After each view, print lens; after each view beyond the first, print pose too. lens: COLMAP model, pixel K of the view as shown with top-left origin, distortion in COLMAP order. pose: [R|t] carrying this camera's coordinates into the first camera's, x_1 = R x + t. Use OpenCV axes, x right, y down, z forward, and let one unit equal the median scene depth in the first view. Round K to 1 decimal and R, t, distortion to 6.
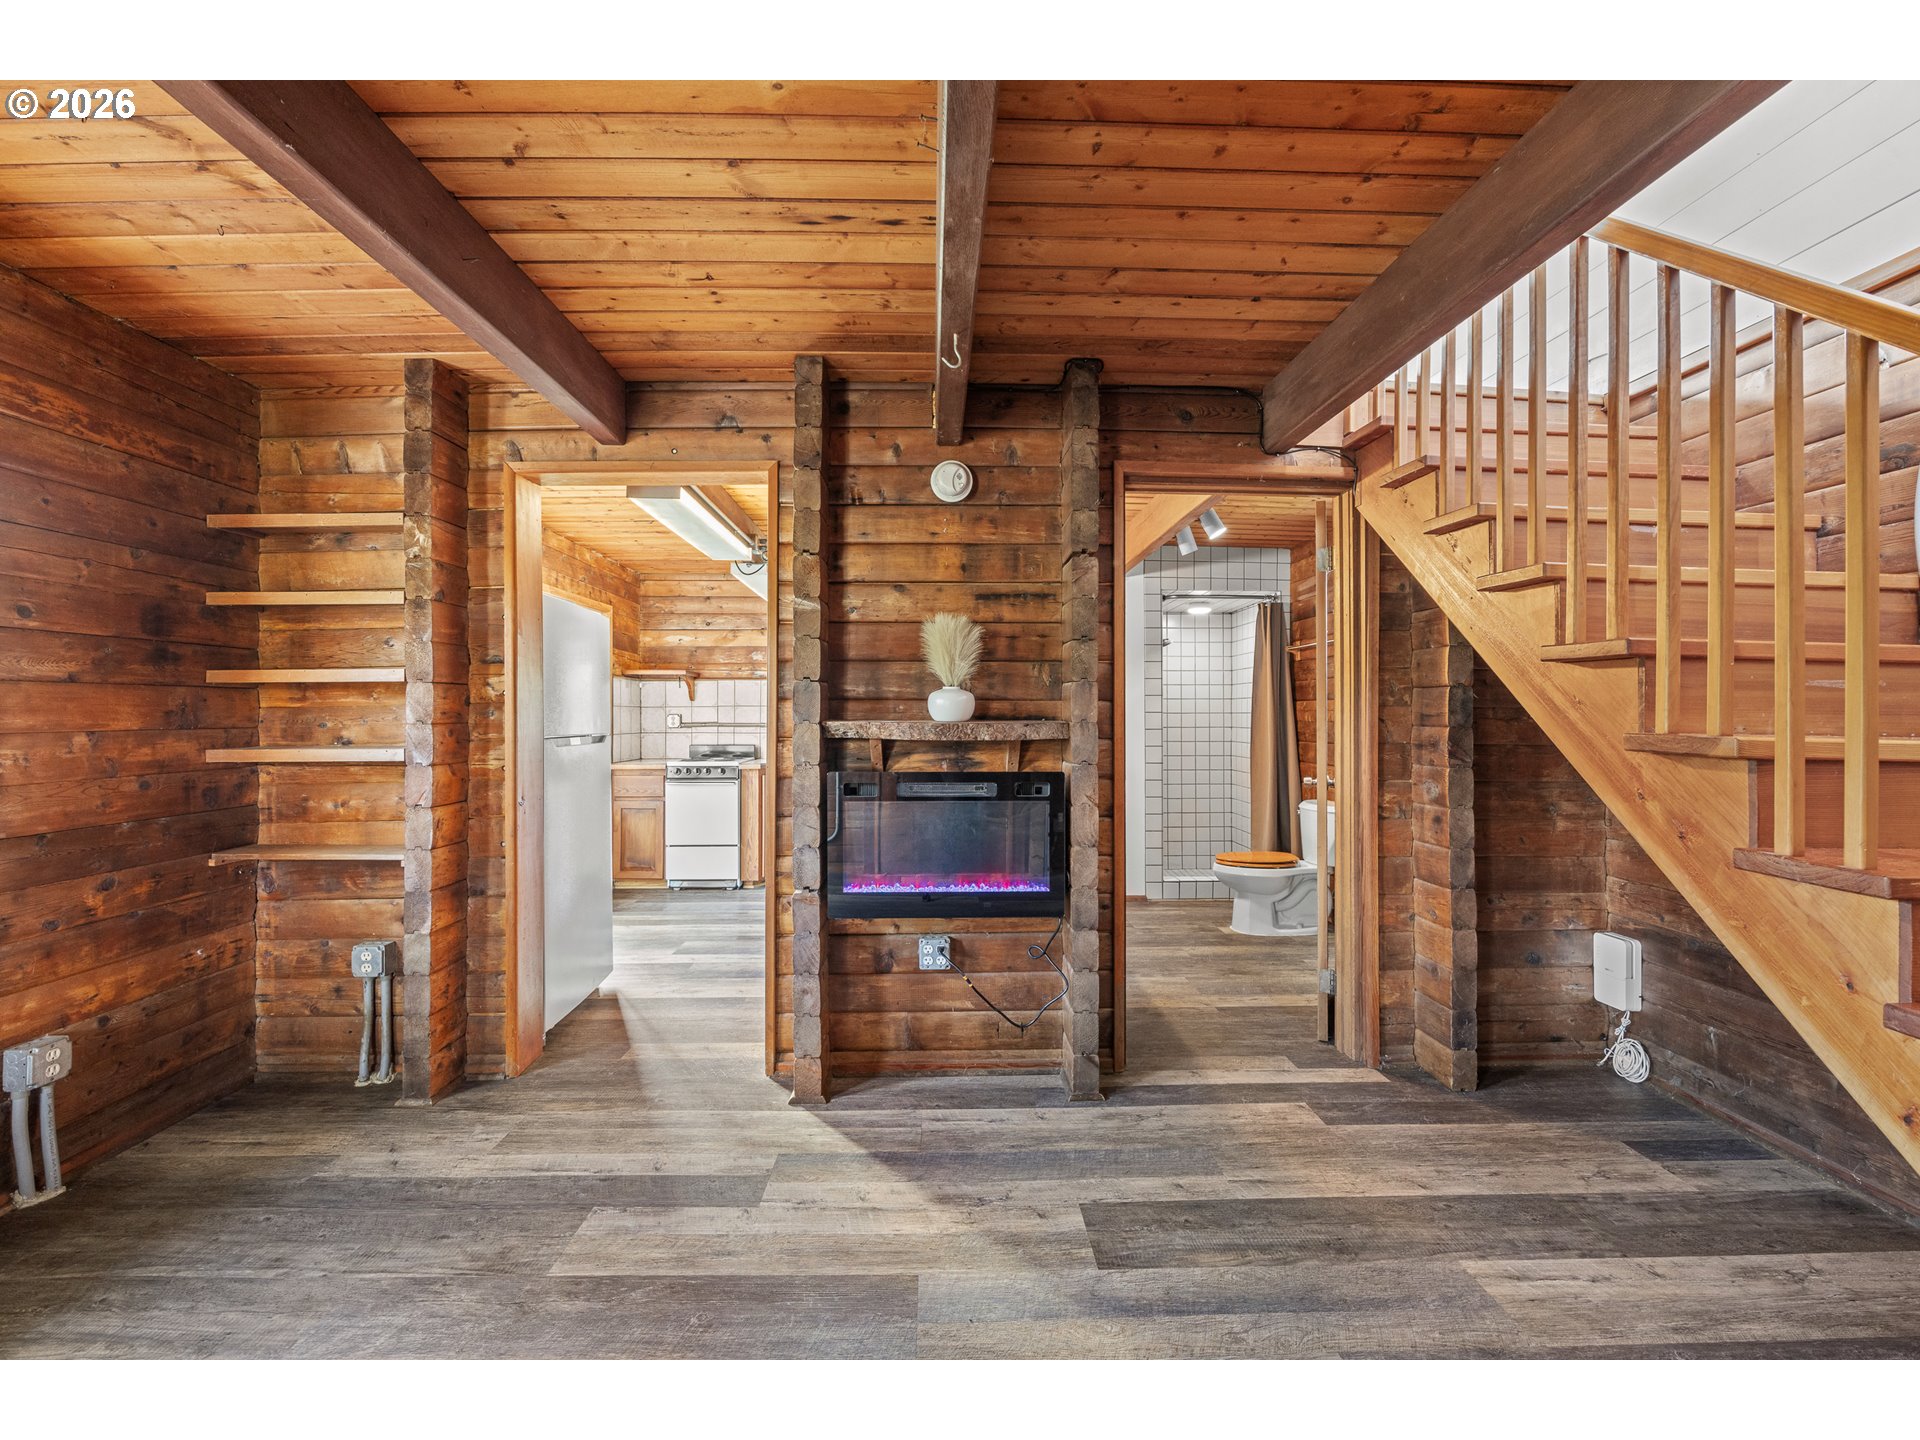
lens RADIAL K [[814.7, 0, 958.5], [0, 814.7, 708.8], [0, 0, 1]] dist [-0.012645, -0.000101]
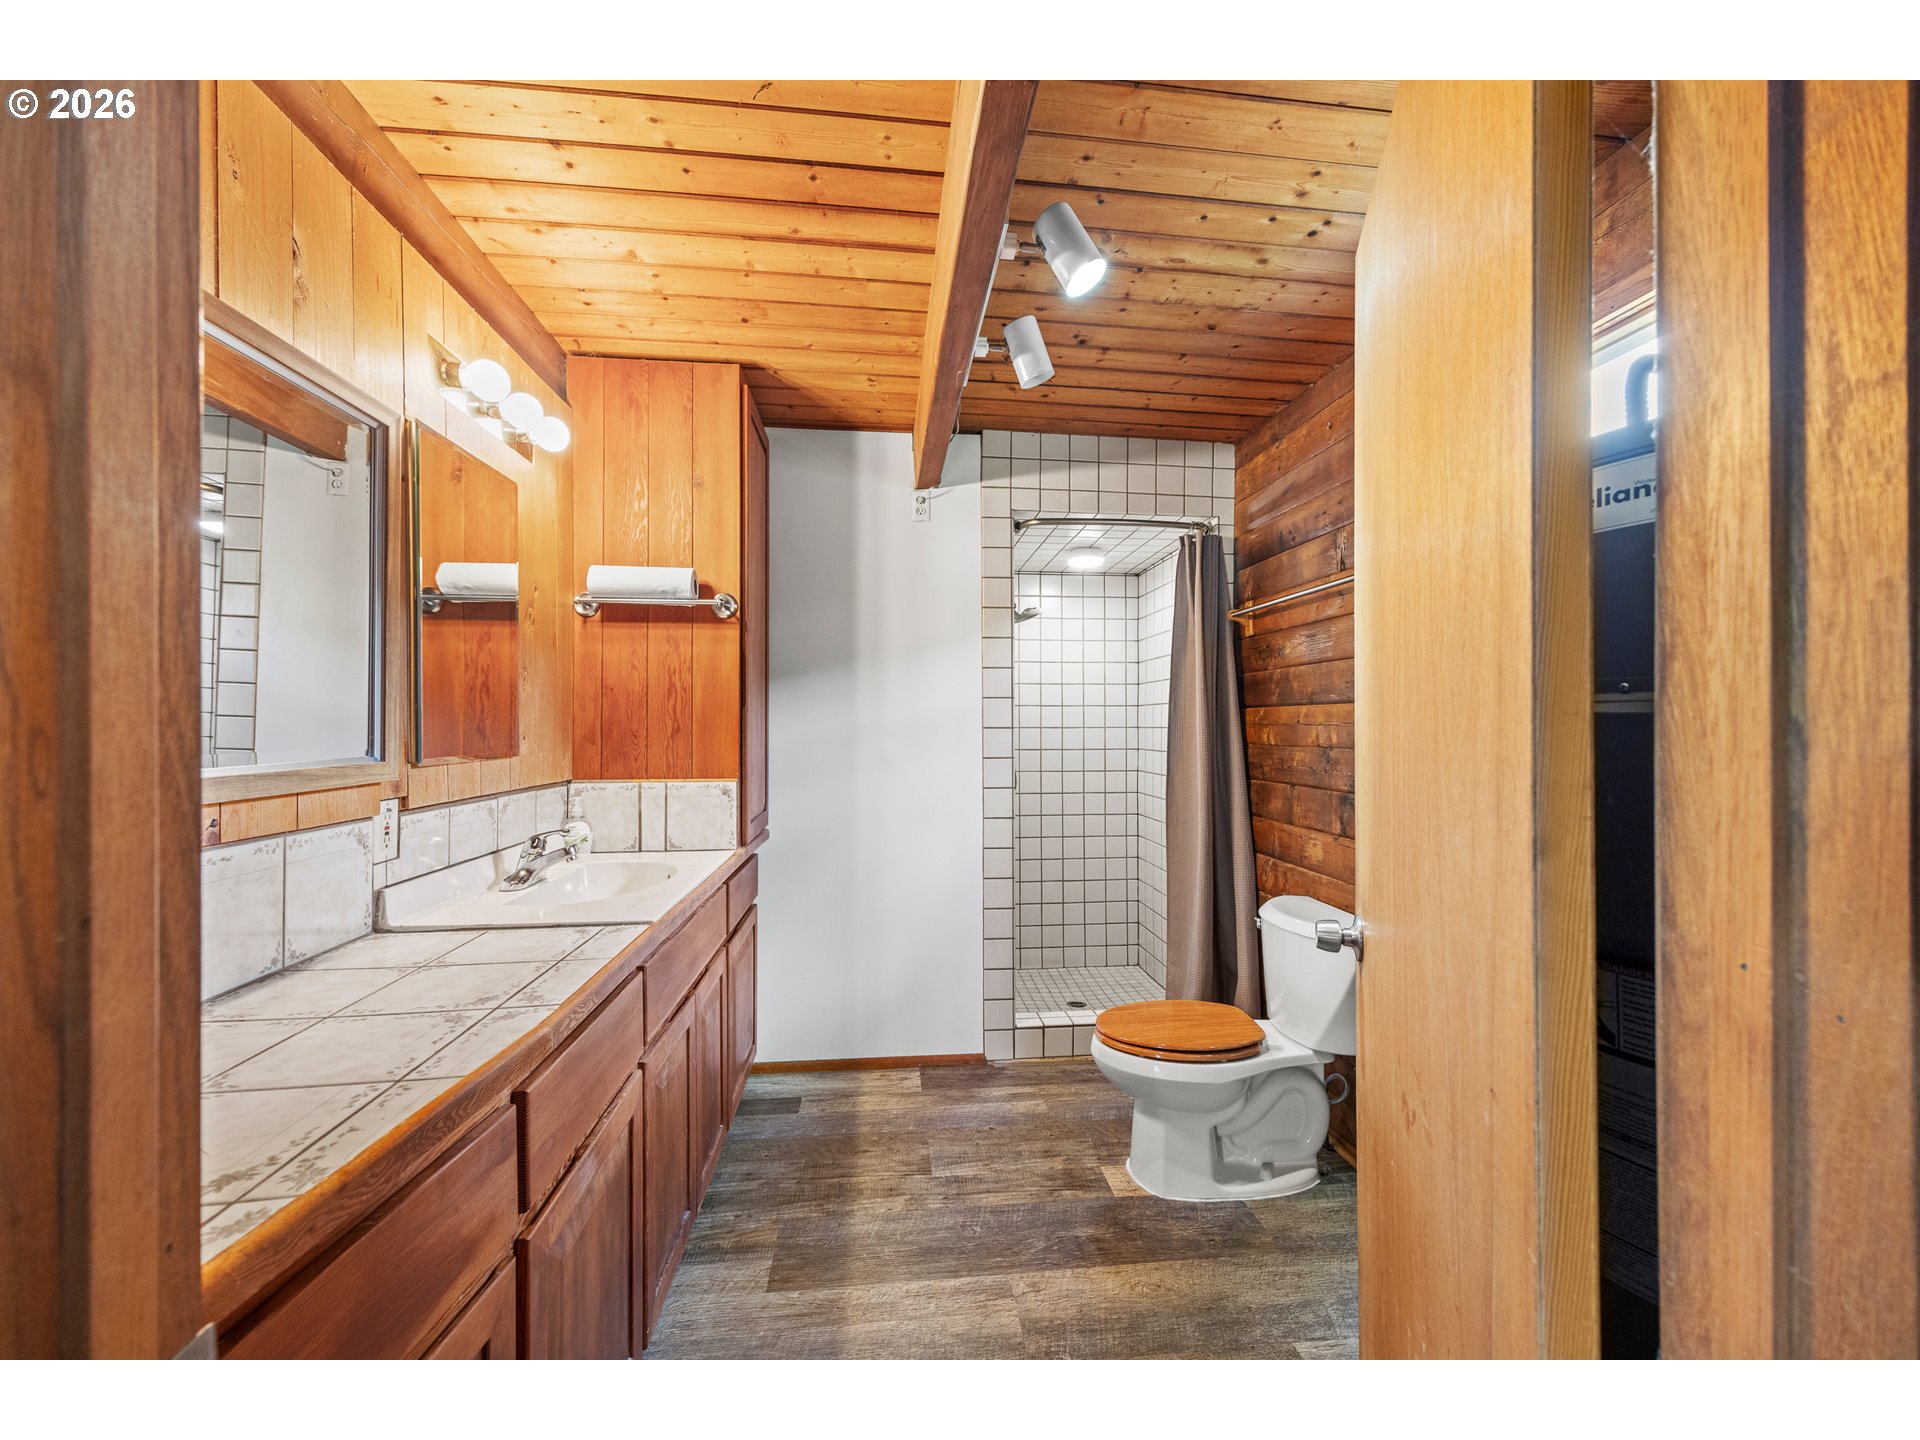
lens RADIAL K [[765.5, 0, 961.2], [0, 765.5, 717.1], [0, 0, 1]] dist [0.006255, 0.000143]
pose [[0.996587, 0.001920, 0.082528, 0.170426], [-0.001659, 0.999993, -0.003233, -0.001014], [-0.082534, 0.003085, 0.996584, 0.474235]]
